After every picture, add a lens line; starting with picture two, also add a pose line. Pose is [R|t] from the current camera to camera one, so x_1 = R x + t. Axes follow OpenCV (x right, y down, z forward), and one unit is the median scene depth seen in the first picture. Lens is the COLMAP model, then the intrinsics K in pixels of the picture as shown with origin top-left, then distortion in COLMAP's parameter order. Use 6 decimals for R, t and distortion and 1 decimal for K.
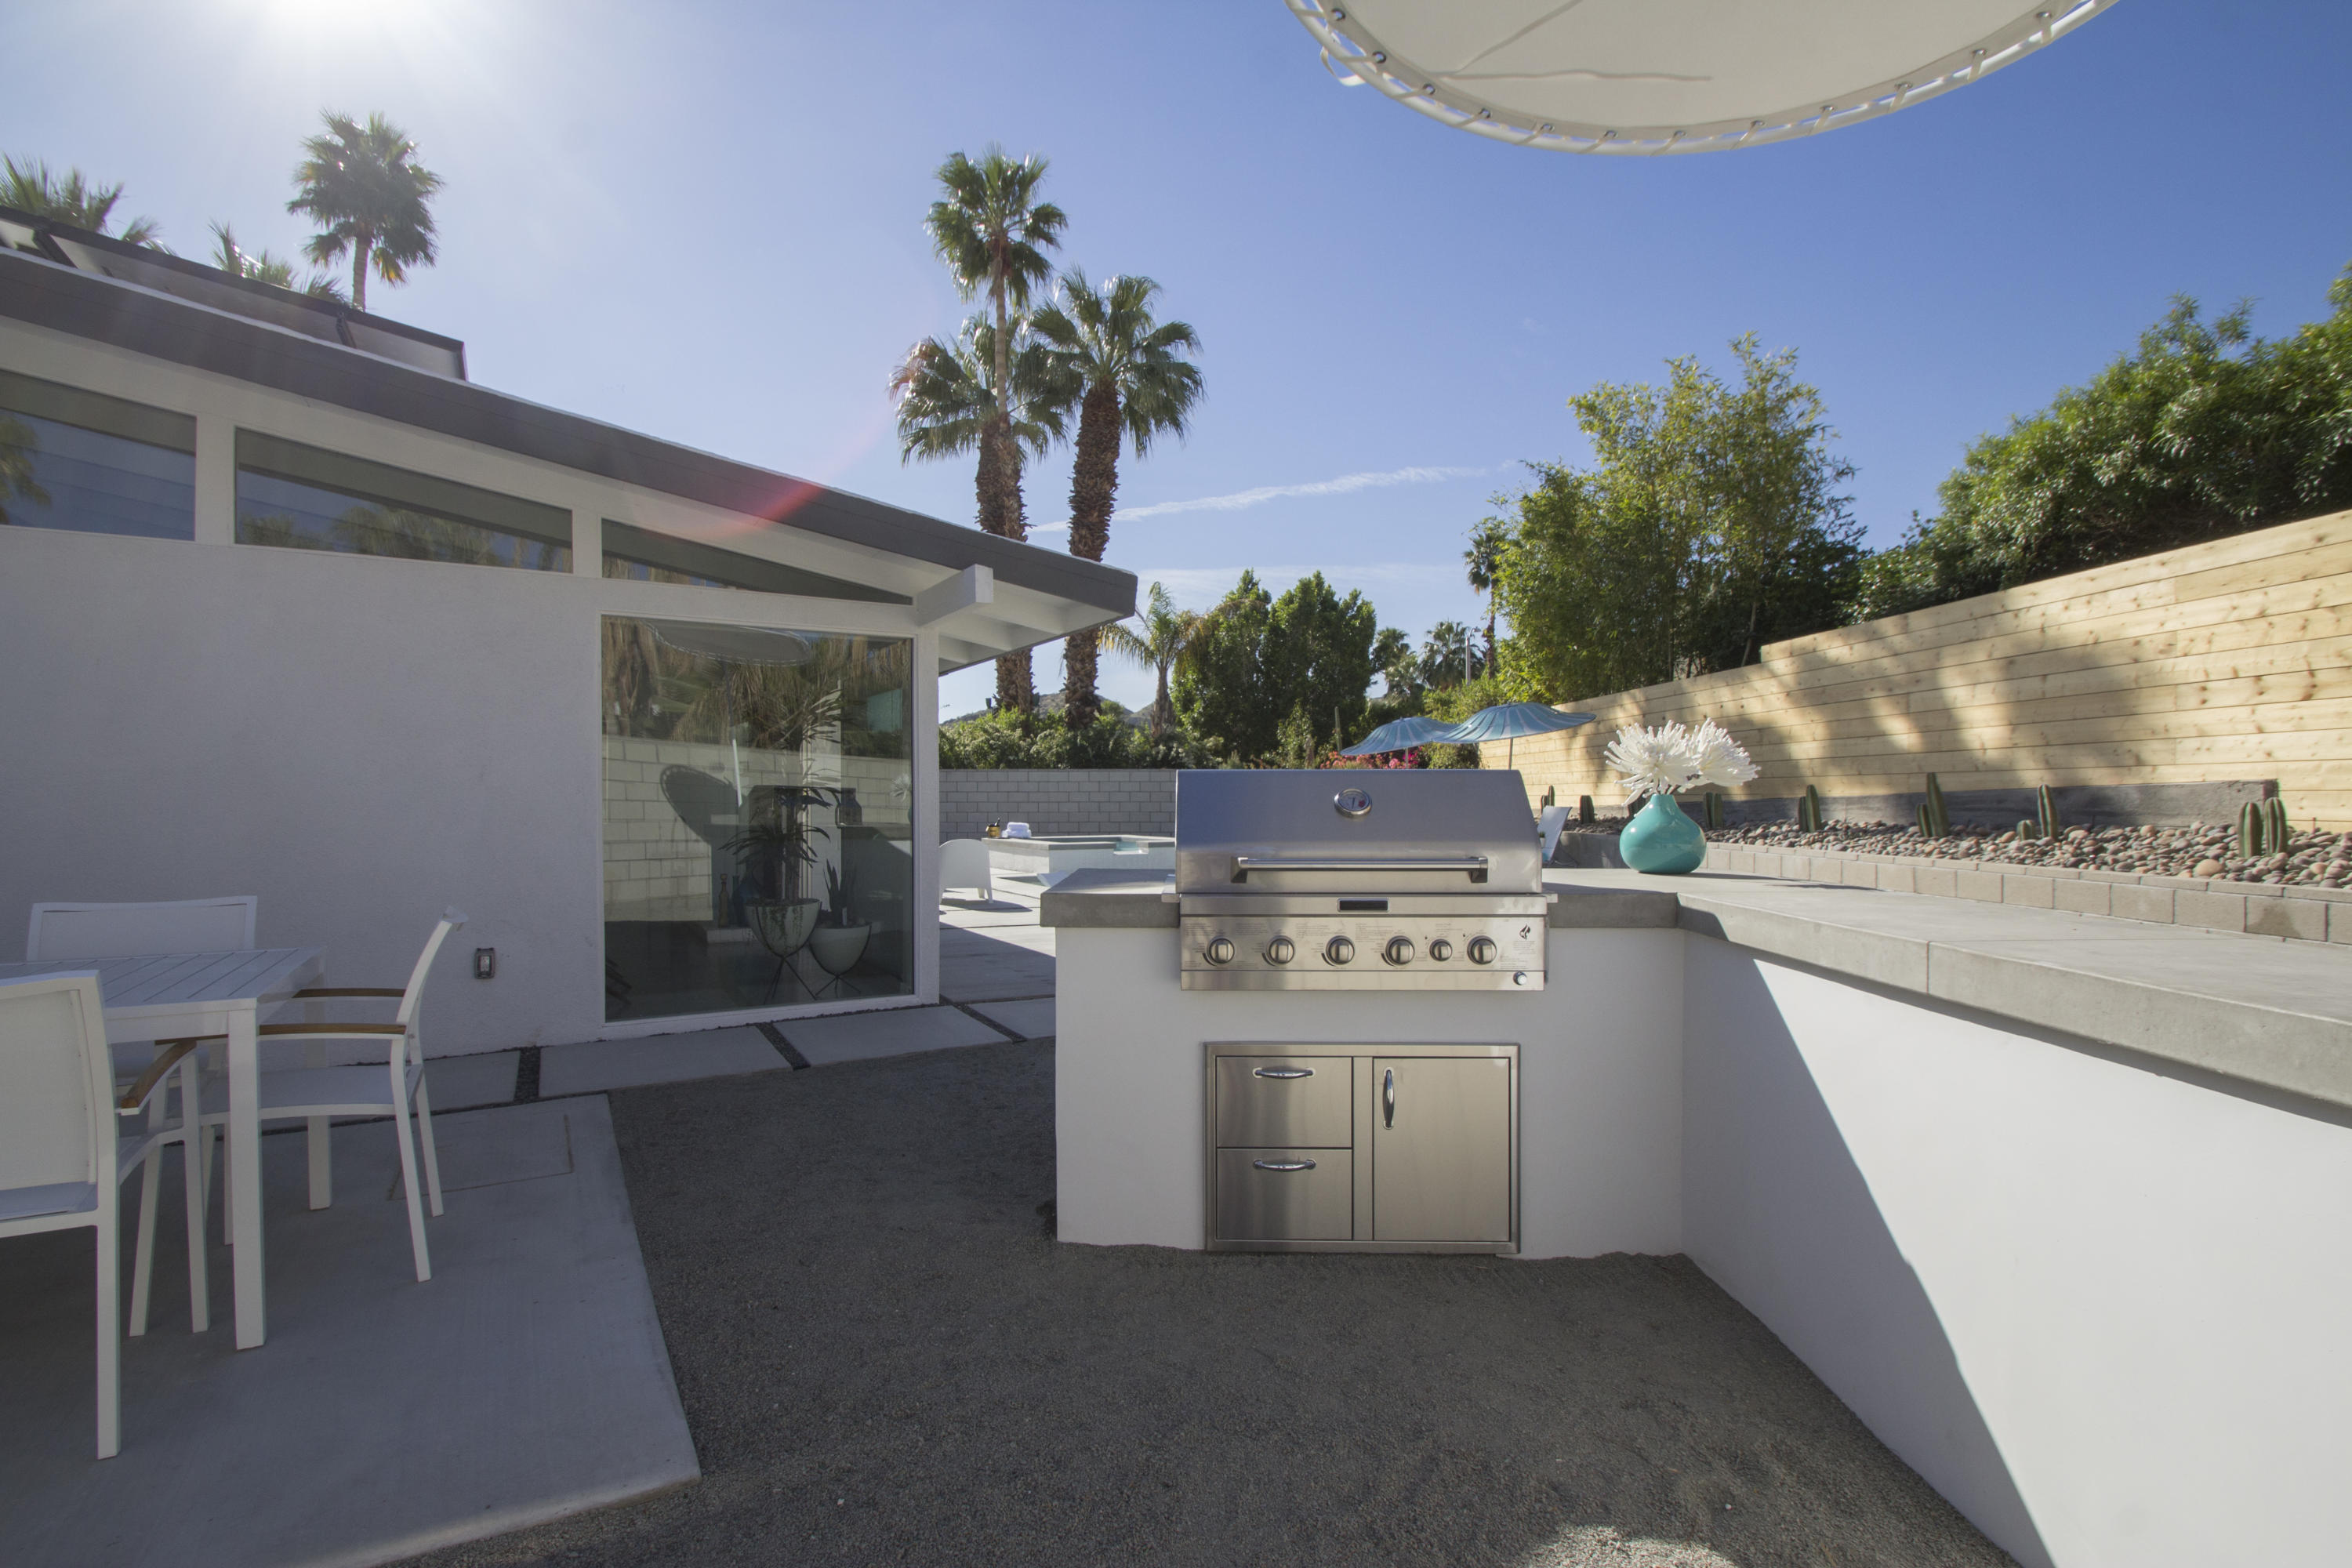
lens RADIAL K [[1093.9, 0, 1183.1], [0, 1093.9, 798.3], [0, 0, 1]] dist [0.004734, -0.011829]
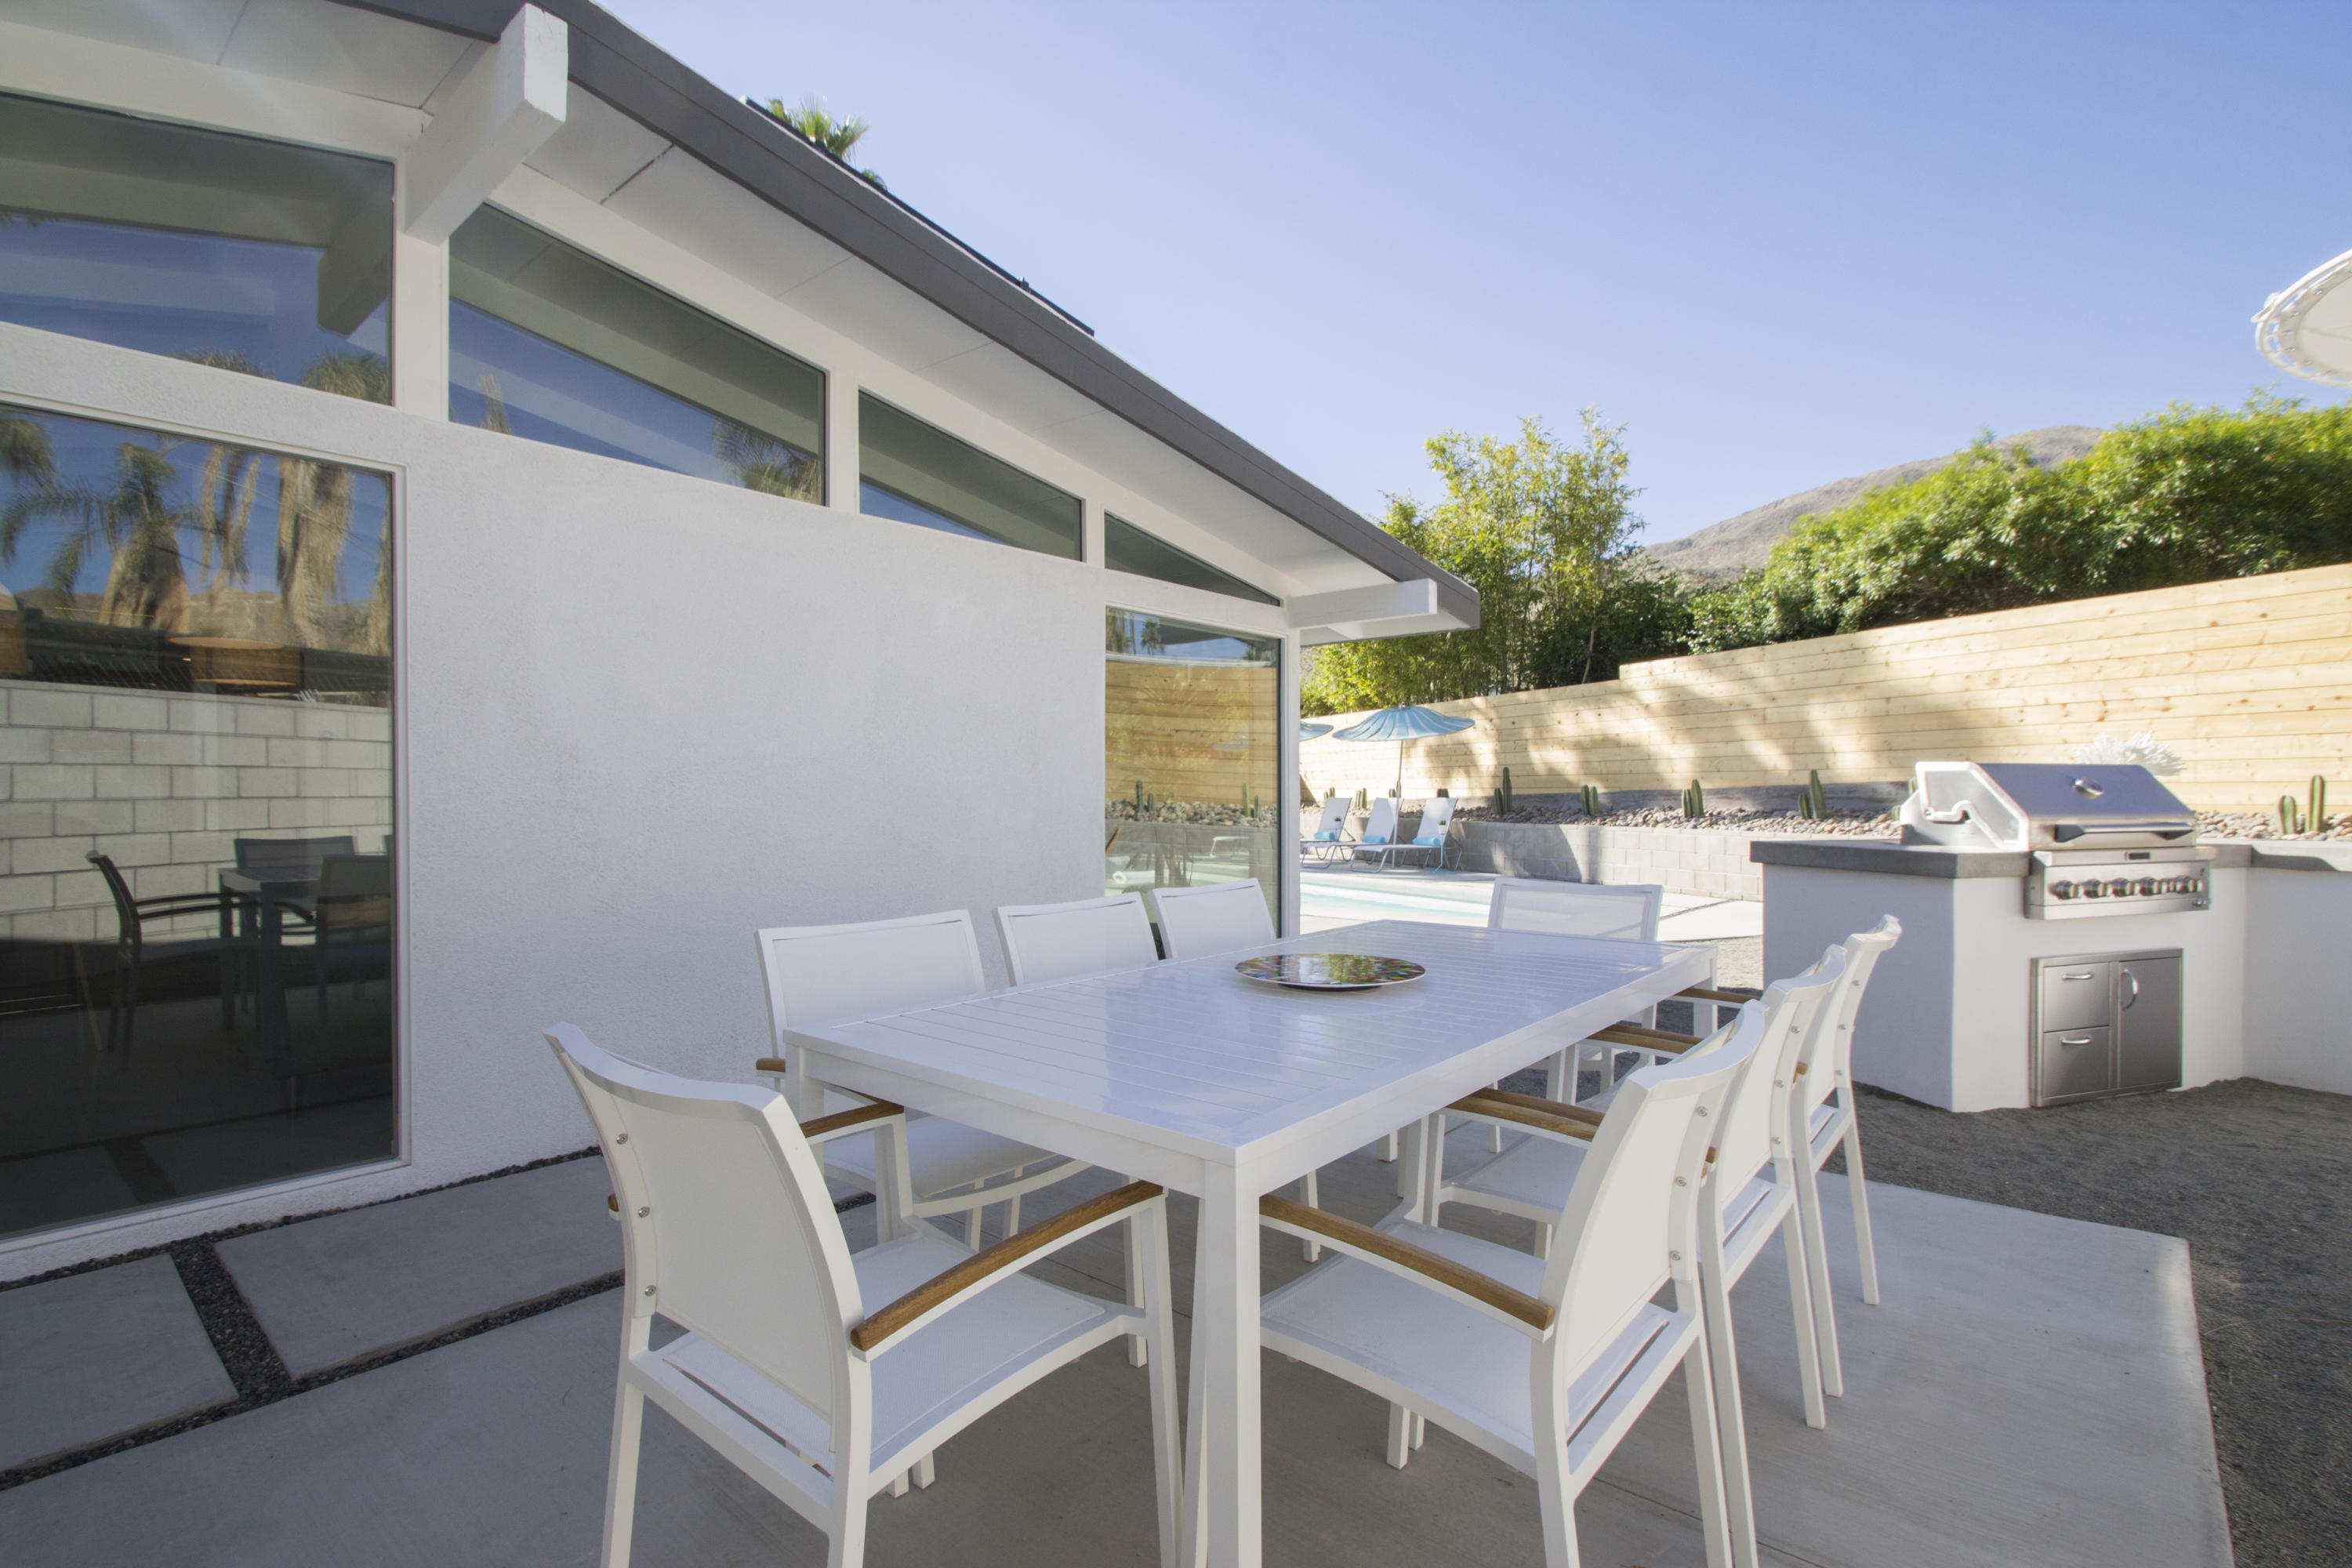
lens RADIAL K [[1093.9, 0, 1173.3], [0, 1093.9, 787.4], [0, 0, 1]] dist [0.004734, -0.011829]
pose [[0.947347, 0.001539, 0.320205, -0.187571], [0.000279, 0.999984, -0.005631, 0.001733], [-0.320209, 0.005424, 0.947331, 0.004081]]
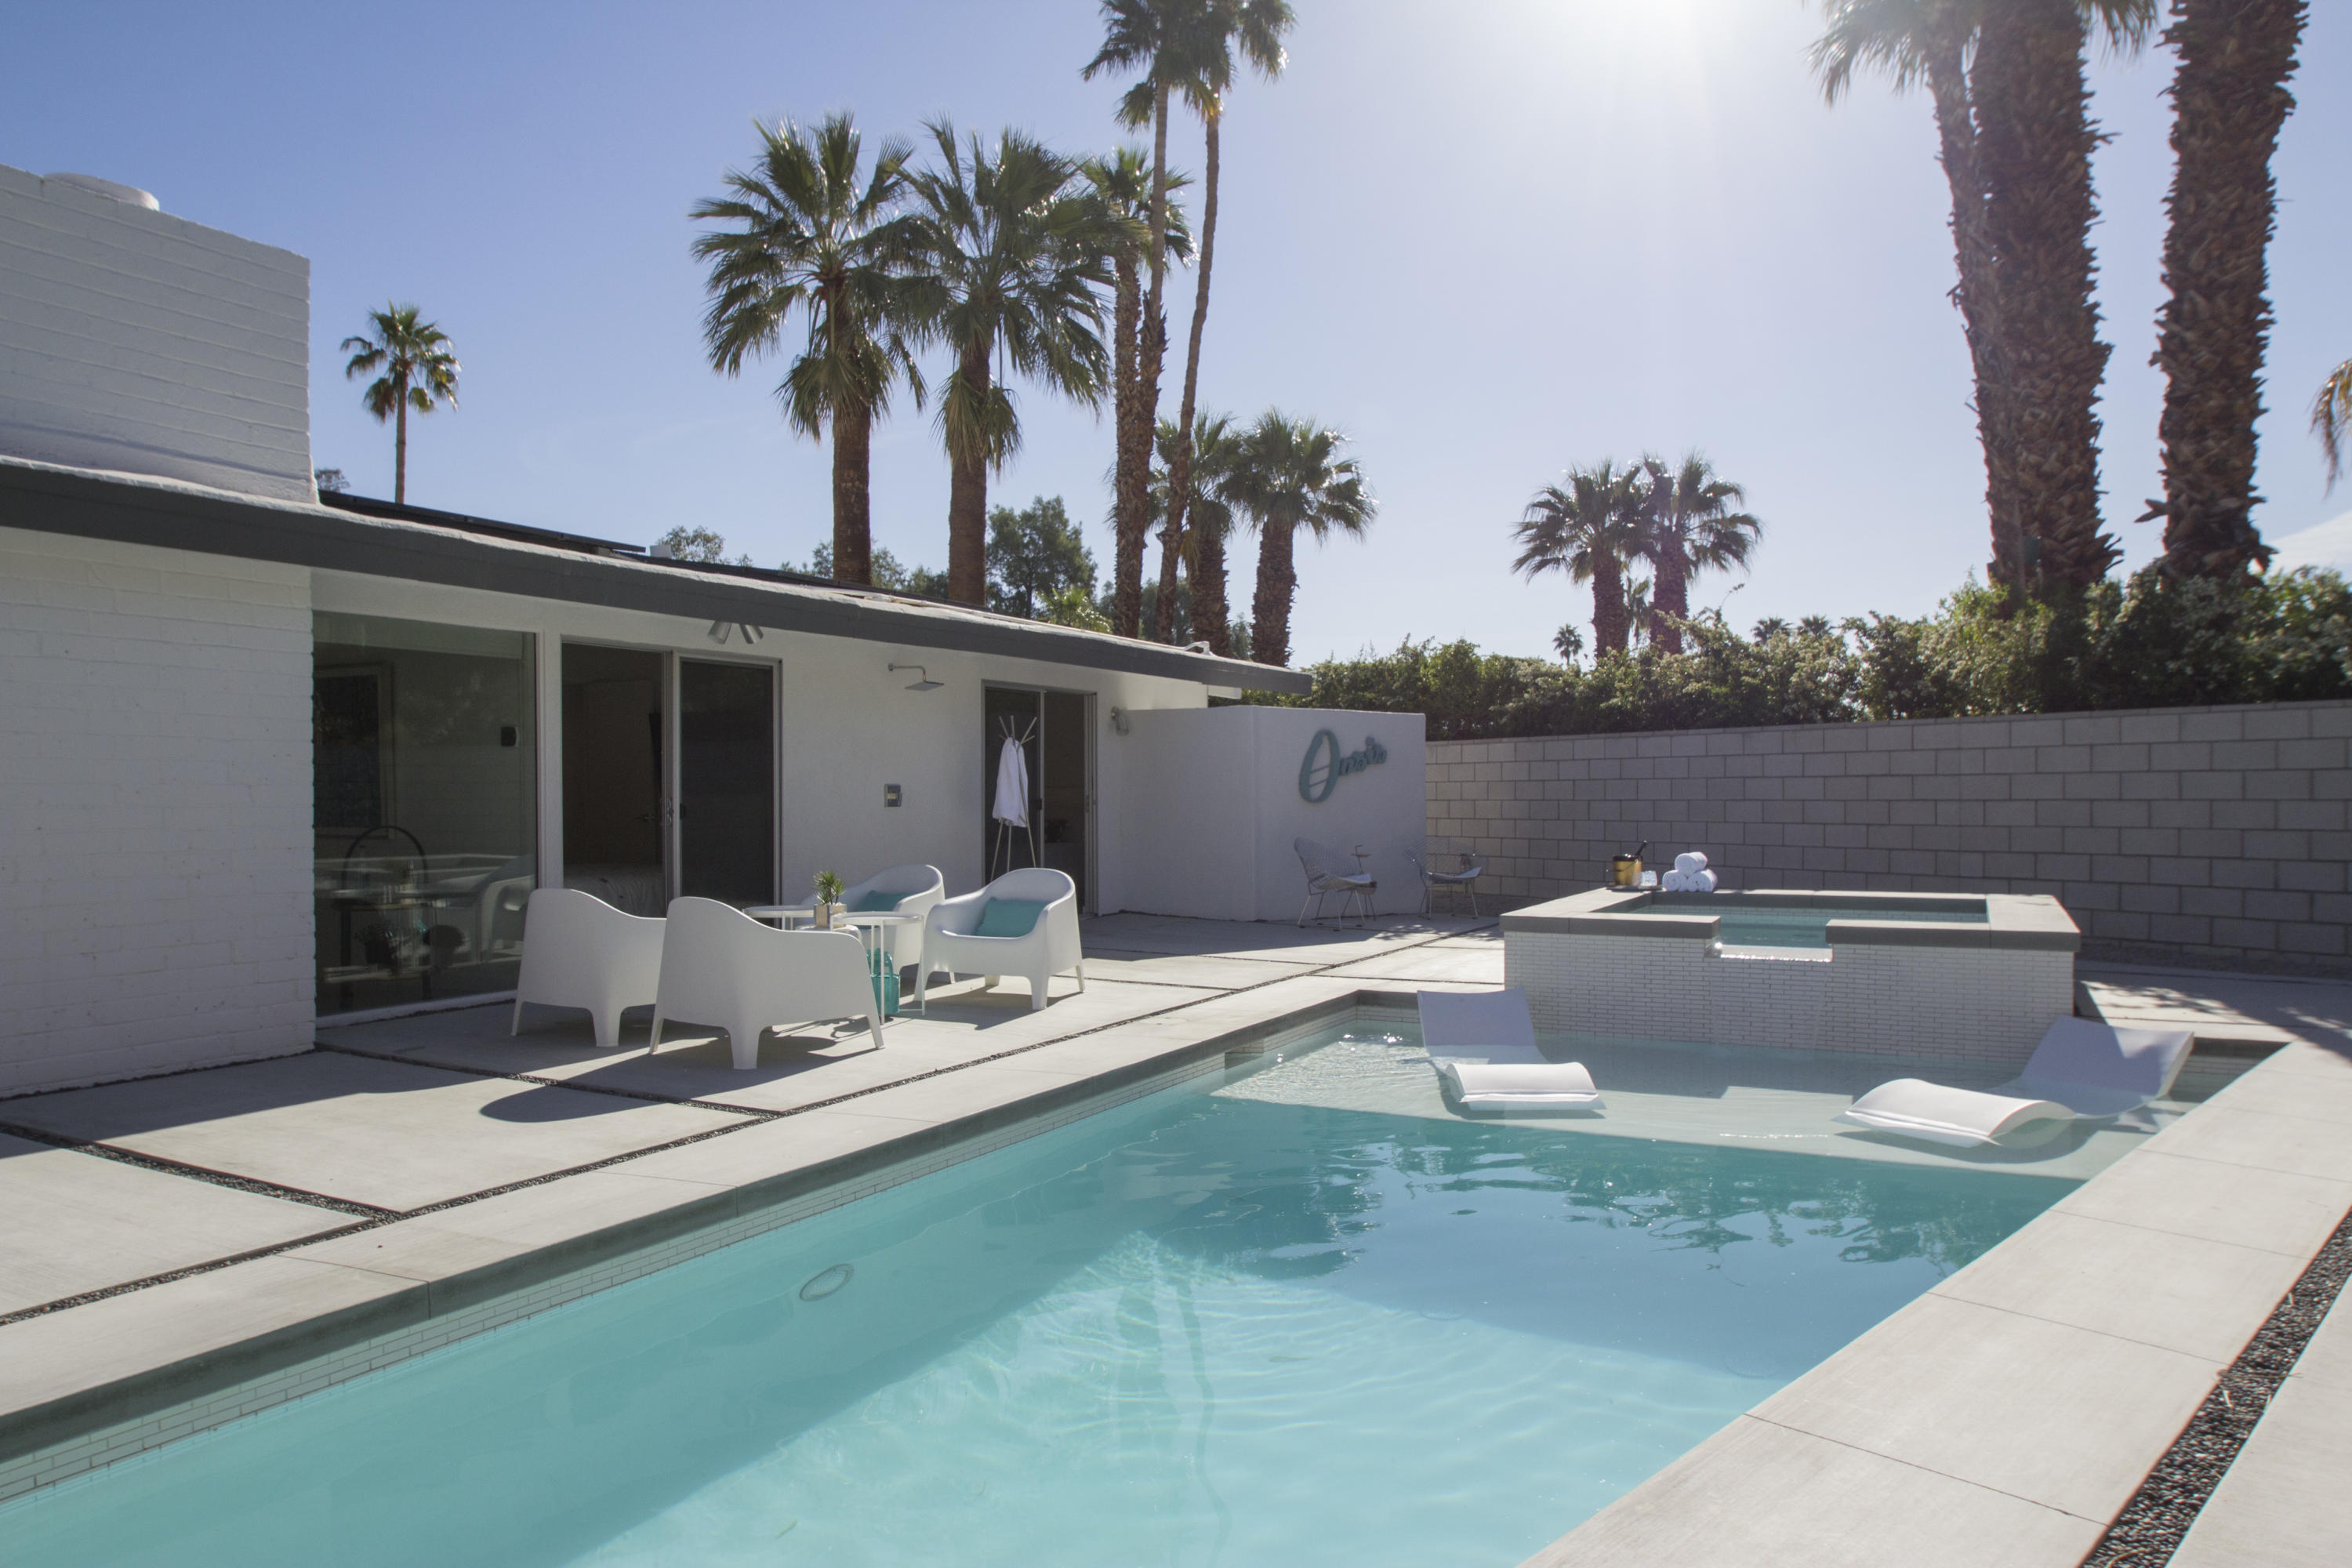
lens RADIAL K [[1530.9, 0, 1182.7], [0, 1530.9, 817.8], [0, 0, 1]] dist [-0.041040, 0.009291]
pose [[0.525008, 0.010531, -0.851032, 0.193771], [0.003754, 0.999885, 0.014688, 0.000683], [0.851089, -0.010907, 0.524908, 0.465971]]
